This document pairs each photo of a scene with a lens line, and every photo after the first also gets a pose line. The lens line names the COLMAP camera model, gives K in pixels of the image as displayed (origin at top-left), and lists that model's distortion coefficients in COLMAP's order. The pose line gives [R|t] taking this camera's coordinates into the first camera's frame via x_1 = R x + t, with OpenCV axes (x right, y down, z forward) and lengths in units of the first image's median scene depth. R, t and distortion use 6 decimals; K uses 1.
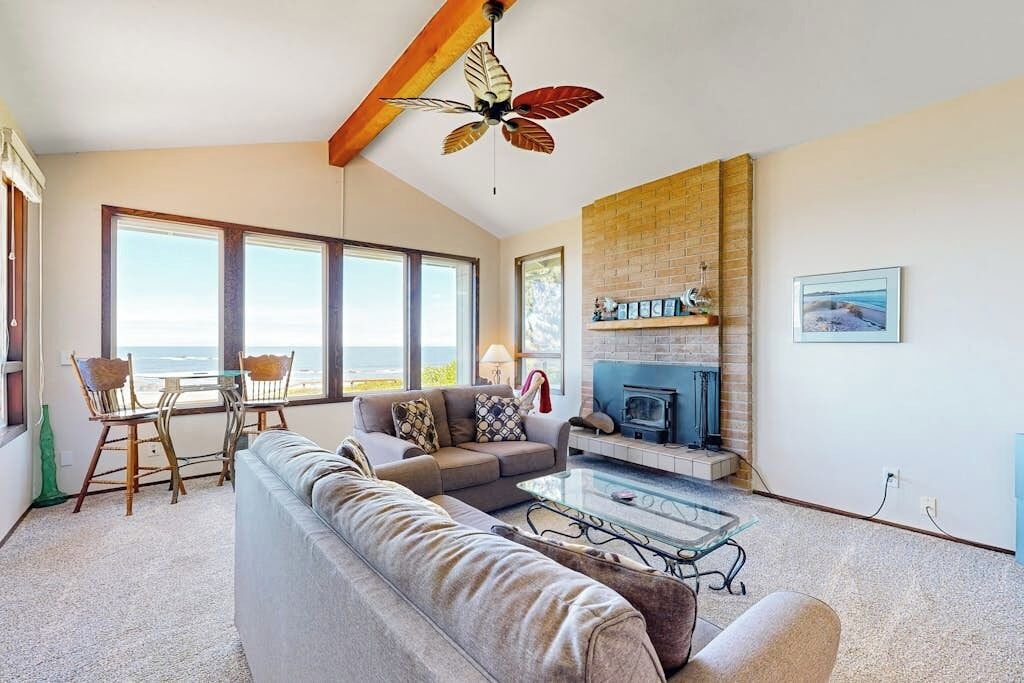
lens RADIAL K [[451.9, 0, 511.7], [0, 451.9, 344.1], [0, 0, 1]] dist [-0.002606, -0.000059]
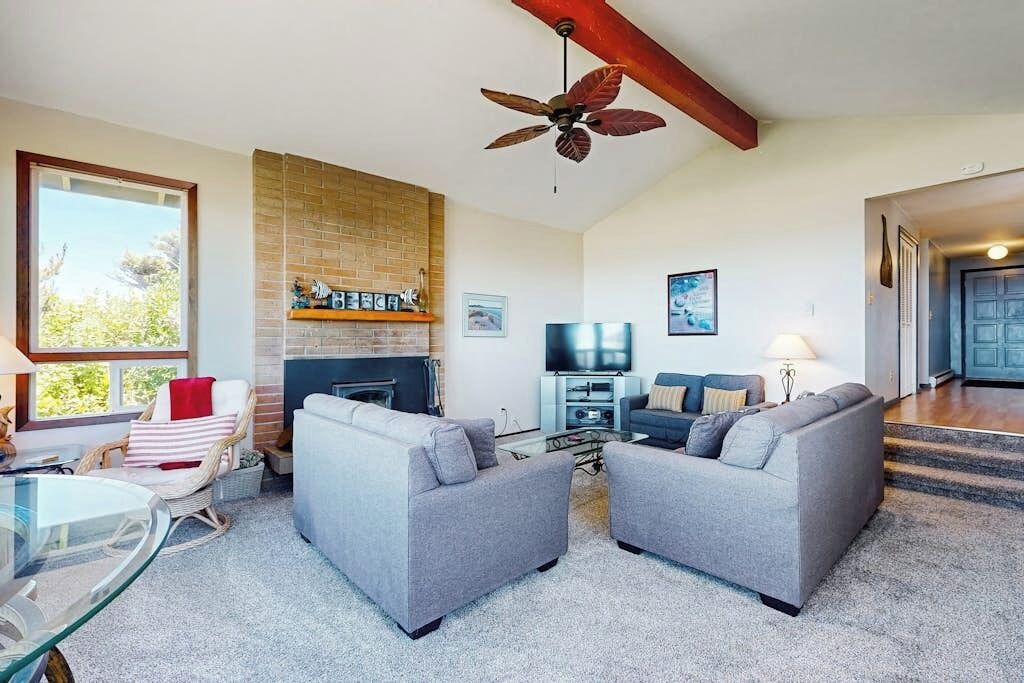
lens RADIAL K [[451.9, 0, 511.6], [0, 451.9, 341.8], [0, 0, 1]] dist [-0.002606, -0.000059]
pose [[-0.047546, 0.001646, 0.998868, -0.714695], [0.002343, 0.999996, -0.001537, 0.013174], [-0.998866, 0.002267, -0.047550, 0.754547]]
